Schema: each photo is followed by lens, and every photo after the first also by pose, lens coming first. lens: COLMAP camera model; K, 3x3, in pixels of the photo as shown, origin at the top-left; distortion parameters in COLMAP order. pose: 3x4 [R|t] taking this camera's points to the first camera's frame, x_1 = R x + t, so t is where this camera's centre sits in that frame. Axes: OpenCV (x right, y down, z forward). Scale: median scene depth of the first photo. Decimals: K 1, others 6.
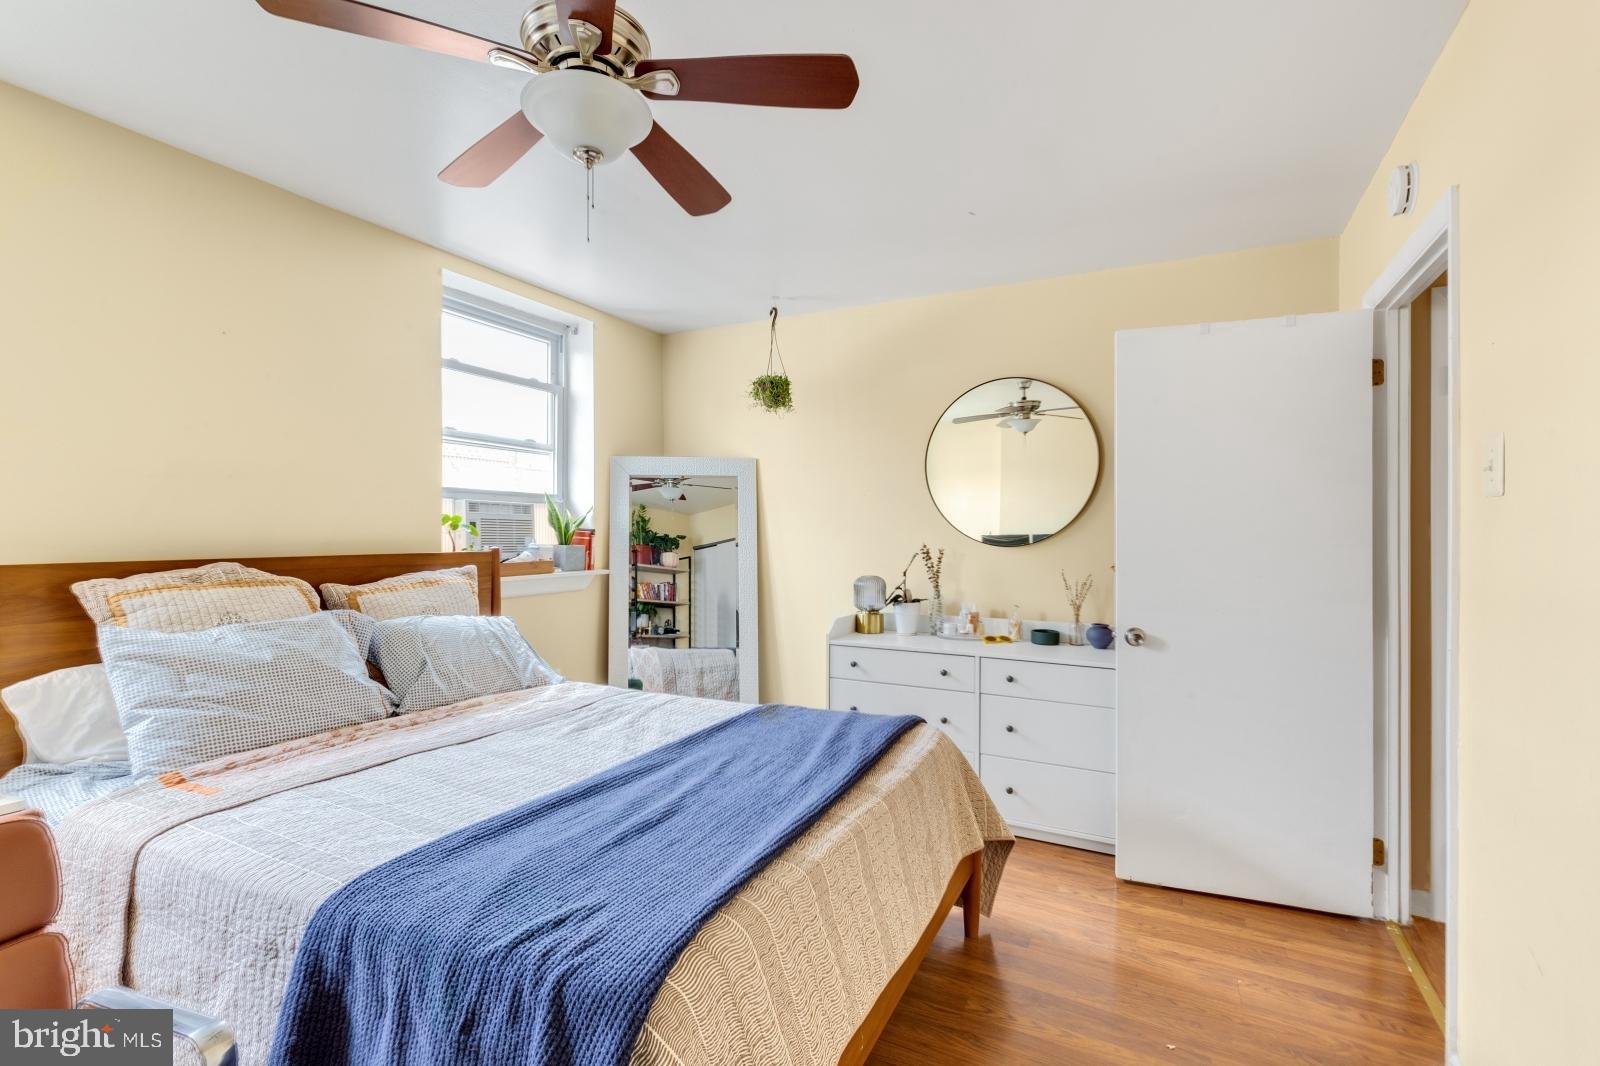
lens RADIAL K [[730.7, 0, 791.7], [0, 730.7, 515.0], [0, 0, 1]] dist [0.003628, 0.000159]
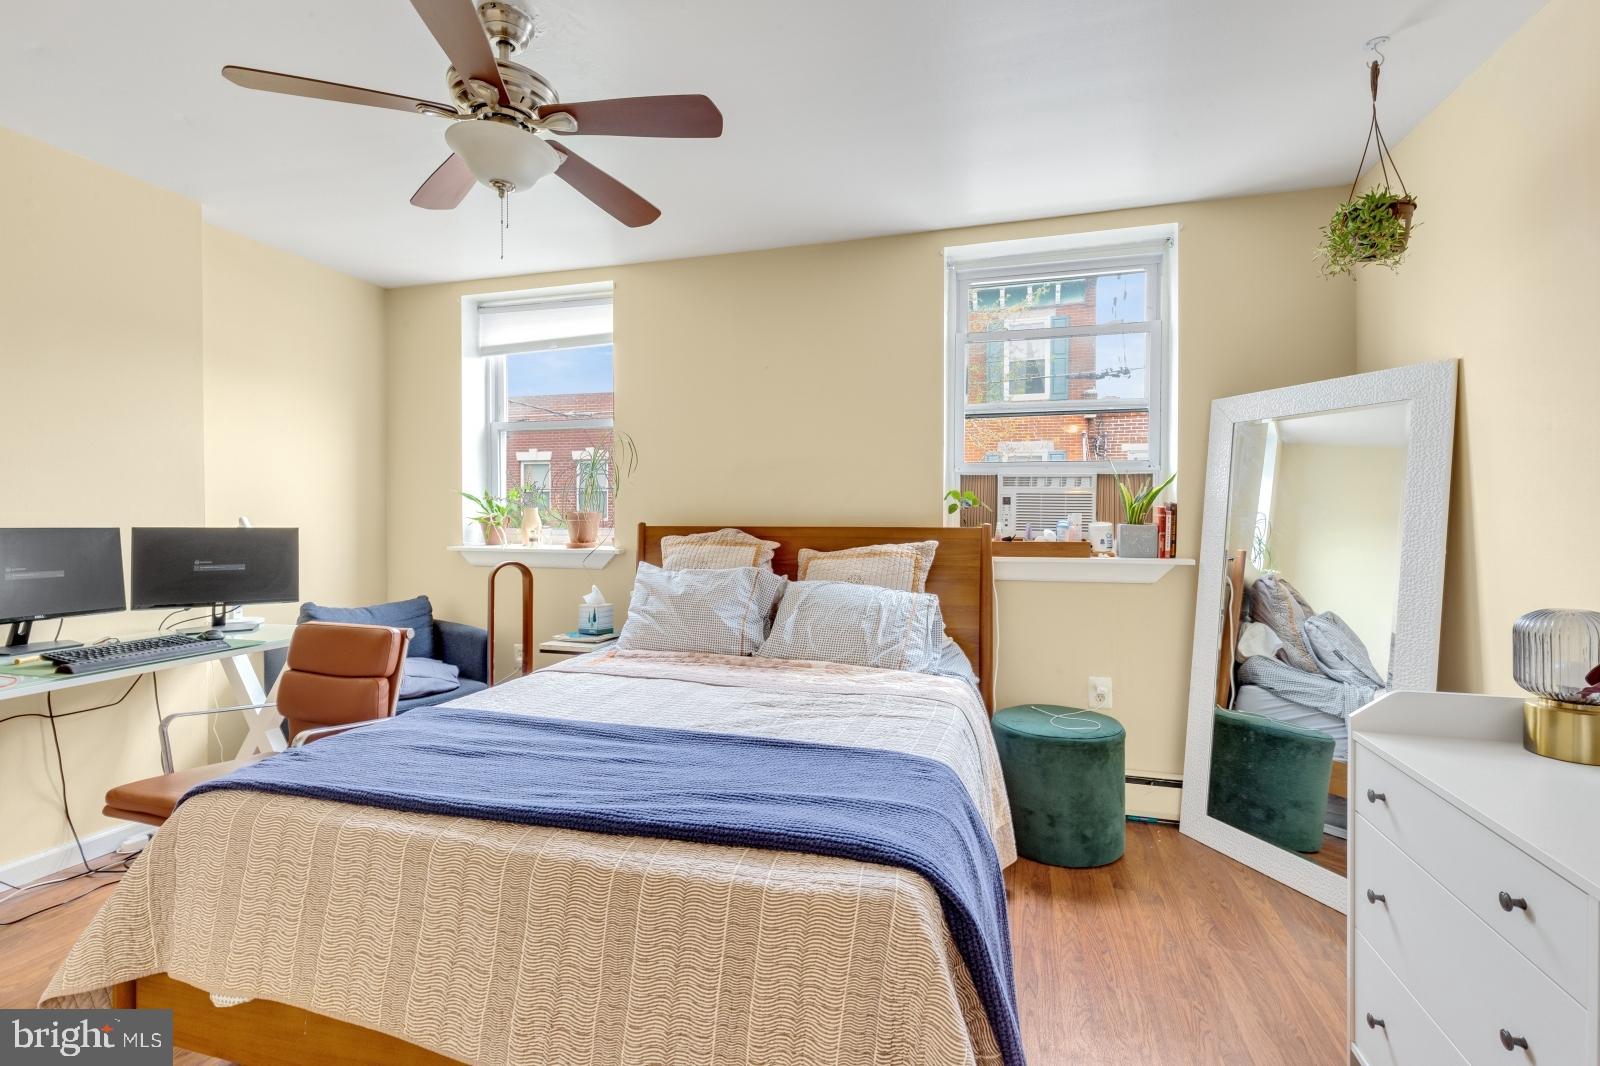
lens RADIAL K [[730.7, 0, 791.7], [0, 730.7, 515.0], [0, 0, 1]] dist [0.003628, 0.000159]
pose [[0.195284, -0.001309, -0.980746, 0.653892], [0.021029, 0.999775, 0.002853, 0.035615], [0.980521, -0.021181, 0.195267, 0.818172]]
